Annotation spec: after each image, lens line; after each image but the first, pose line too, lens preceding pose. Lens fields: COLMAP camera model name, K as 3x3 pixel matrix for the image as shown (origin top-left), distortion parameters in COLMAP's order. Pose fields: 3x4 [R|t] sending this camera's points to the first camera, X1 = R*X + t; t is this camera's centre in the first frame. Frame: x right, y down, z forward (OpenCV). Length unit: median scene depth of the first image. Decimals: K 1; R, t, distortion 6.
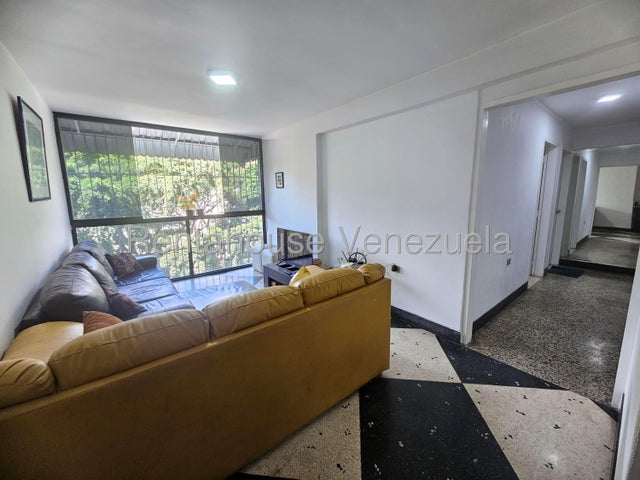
lens RADIAL K [[260.7, 0, 319.8], [0, 260.7, 241.0], [0, 0, 1]] dist [0.004073, -0.000028]
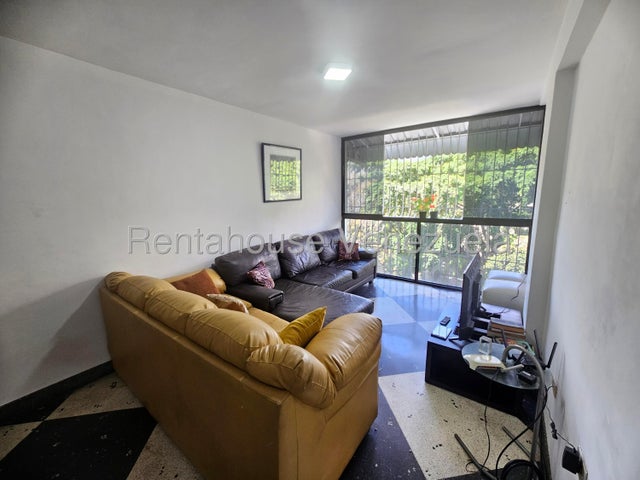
lens RADIAL K [[260.7, 0, 319.6], [0, 260.7, 239.0], [0, 0, 1]] dist [0.004073, -0.000028]
pose [[0.252023, 0.182776, -0.950304, 0.306490], [-0.158783, 0.976503, 0.145705, -0.101740], [0.954606, 0.114171, 0.275122, 0.406583]]
